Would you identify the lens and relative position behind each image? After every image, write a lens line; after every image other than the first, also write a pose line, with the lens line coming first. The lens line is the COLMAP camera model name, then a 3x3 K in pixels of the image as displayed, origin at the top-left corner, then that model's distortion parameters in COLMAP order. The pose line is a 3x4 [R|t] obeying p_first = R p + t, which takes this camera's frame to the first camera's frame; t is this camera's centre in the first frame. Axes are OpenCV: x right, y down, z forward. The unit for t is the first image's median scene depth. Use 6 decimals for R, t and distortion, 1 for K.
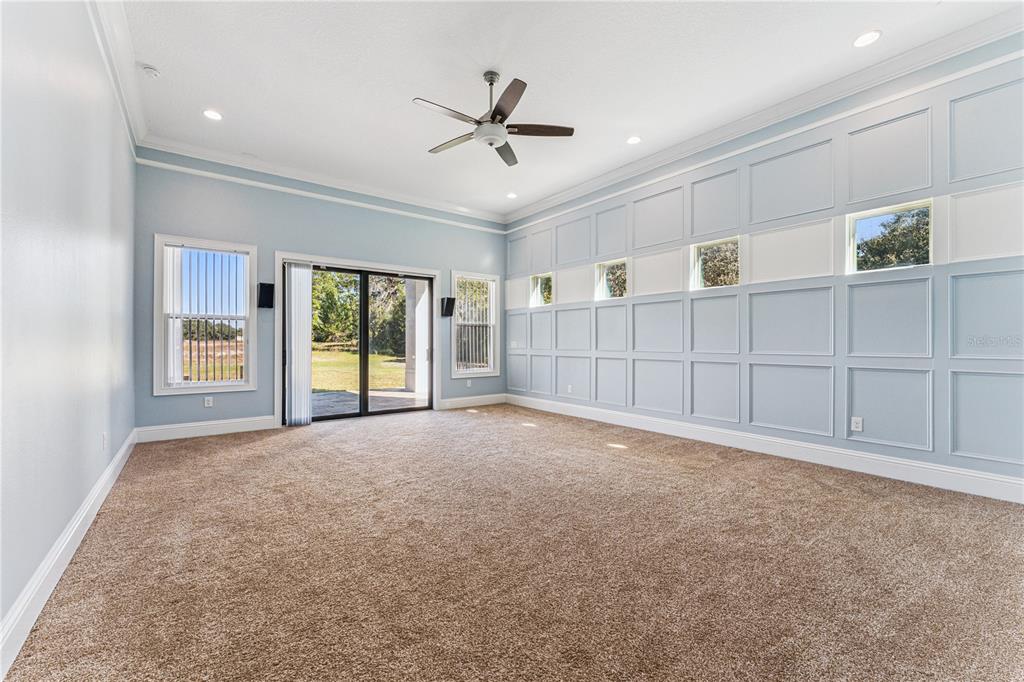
lens RADIAL K [[414.3, 0, 508.1], [0, 414.3, 345.7], [0, 0, 1]] dist [-0.000820, 0.000660]
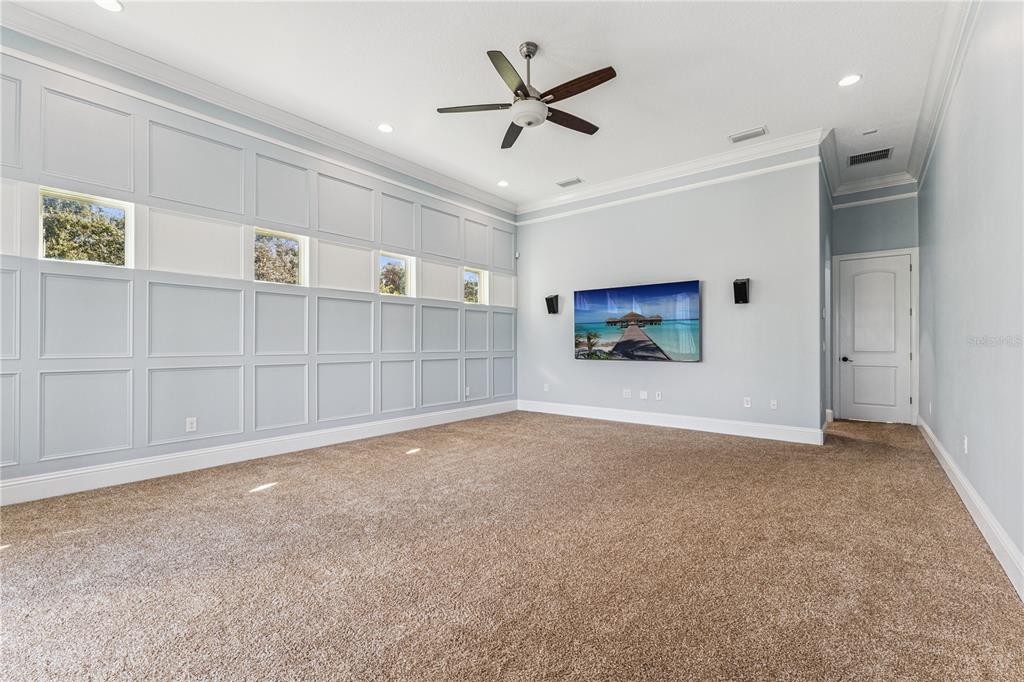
lens RADIAL K [[439.5, 0, 510.8], [0, 439.5, 340.6], [0, 0, 1]] dist [-0.003231, -0.000366]
pose [[-0.241677, 0.005765, 0.970340, -0.383774], [0.005252, 0.999975, -0.004633, -0.004374], [-0.970343, 0.003977, -0.241701, 0.508441]]
